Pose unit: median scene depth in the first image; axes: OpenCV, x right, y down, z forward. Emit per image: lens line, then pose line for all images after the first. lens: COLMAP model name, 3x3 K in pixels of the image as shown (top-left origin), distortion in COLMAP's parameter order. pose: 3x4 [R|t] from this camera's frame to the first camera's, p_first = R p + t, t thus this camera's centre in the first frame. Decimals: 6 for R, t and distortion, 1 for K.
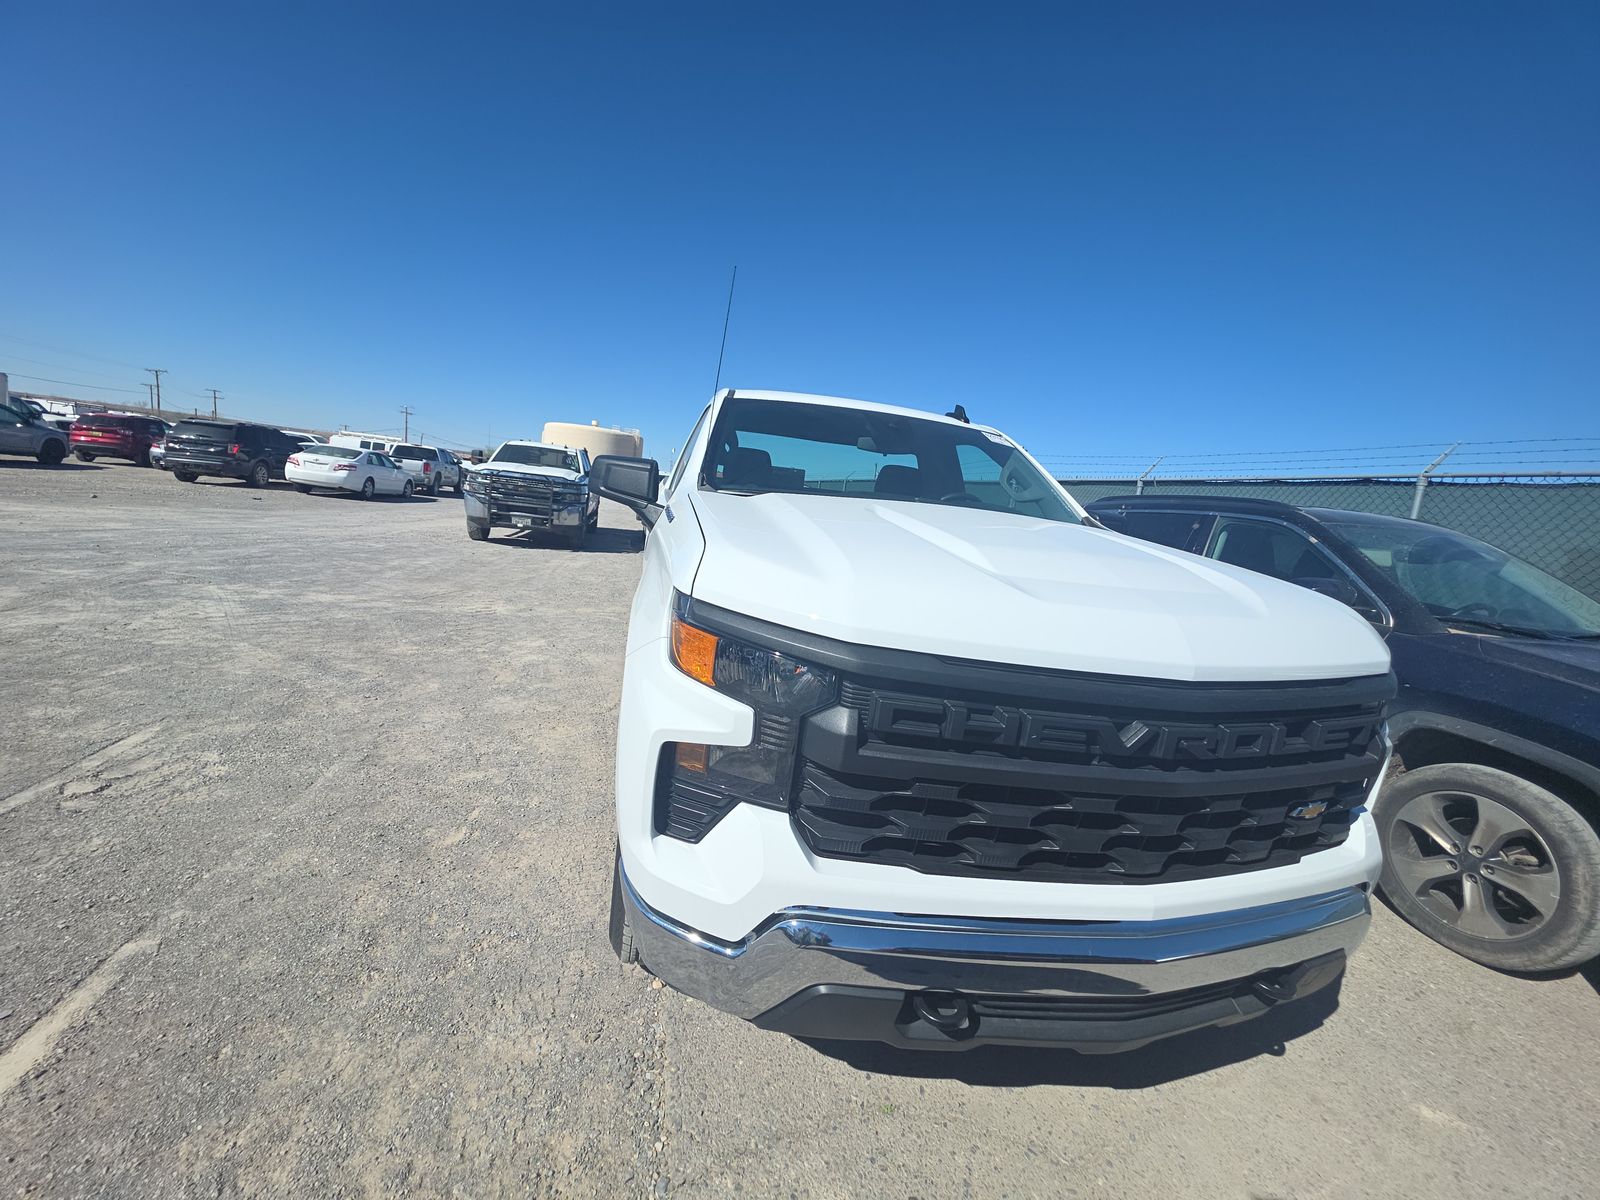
lens RADIAL K [[634.4, 0, 798.3], [0, 634.4, 592.1], [0, 0, 1]] dist [0.015505, -0.009278]
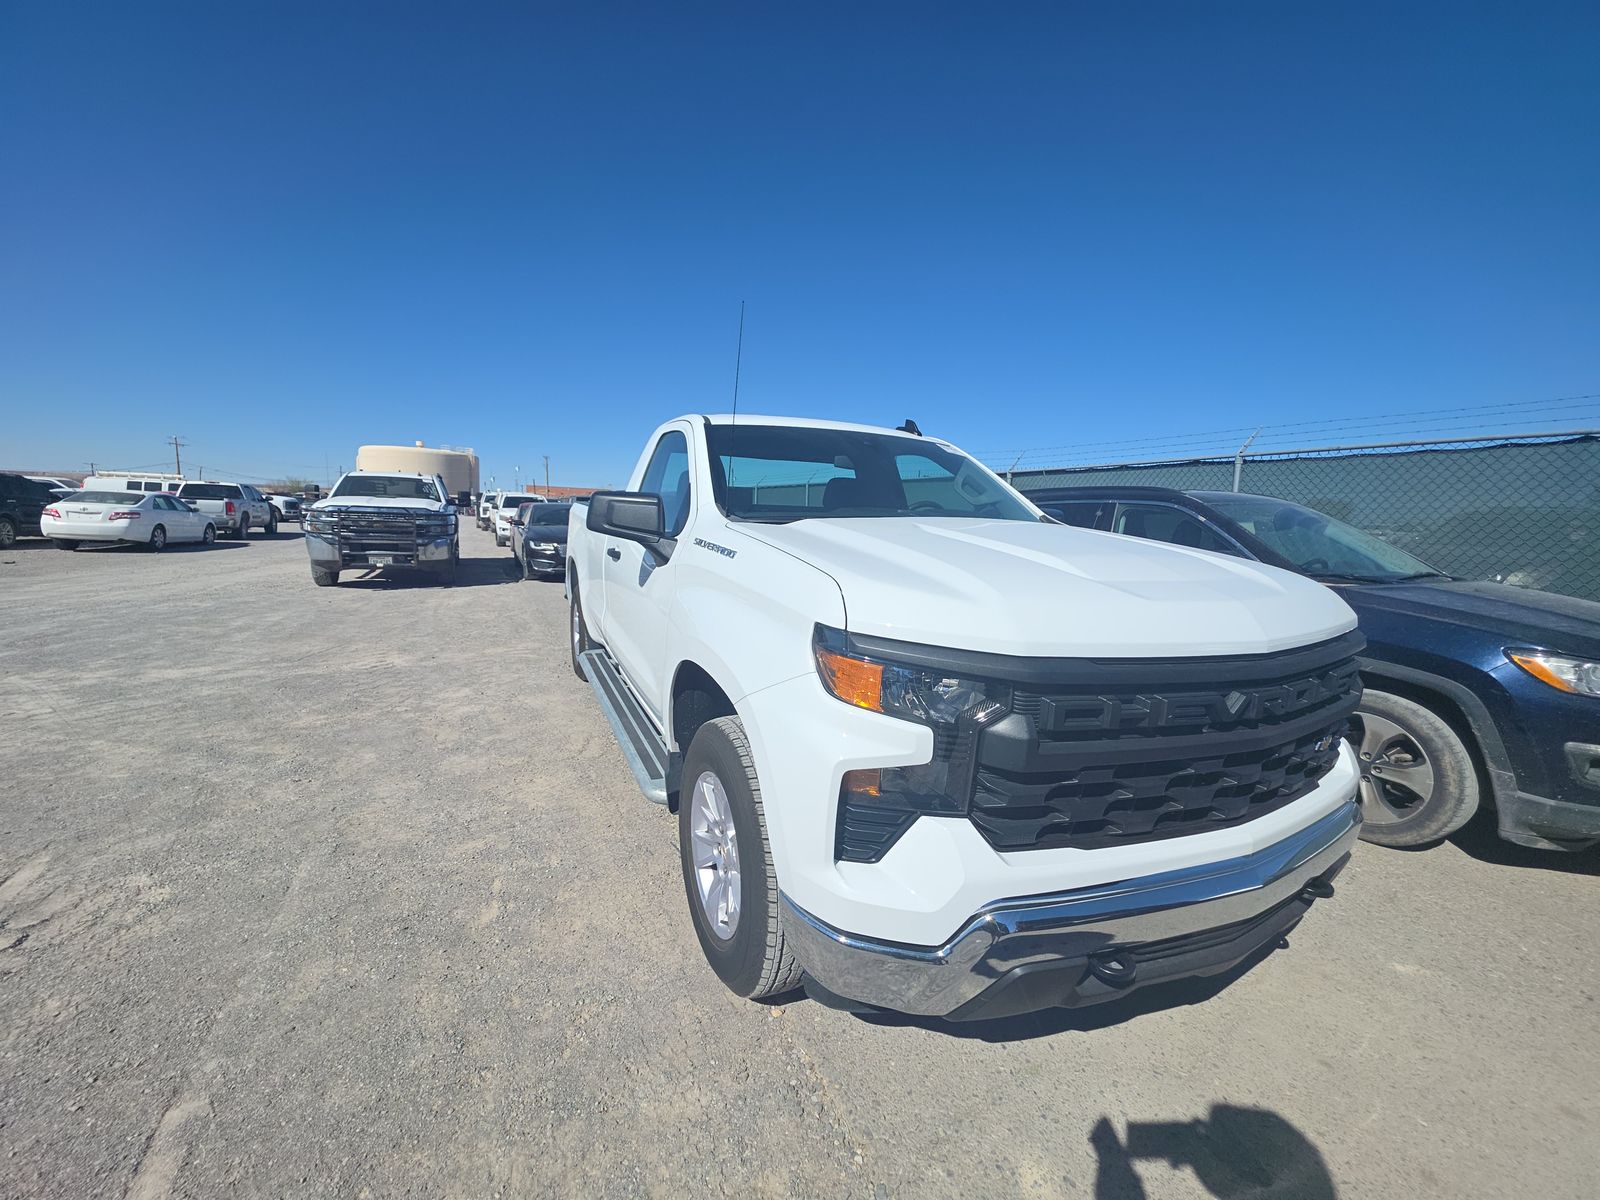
lens RADIAL K [[634.4, 0, 798.3], [0, 634.4, 592.1], [0, 0, 1]] dist [0.015505, -0.009278]
pose [[0.973019, -0.102825, 0.206546, -0.216305], [0.104512, 0.994520, 0.002760, -0.031983], [-0.205698, 0.018901, 0.978433, -0.007466]]
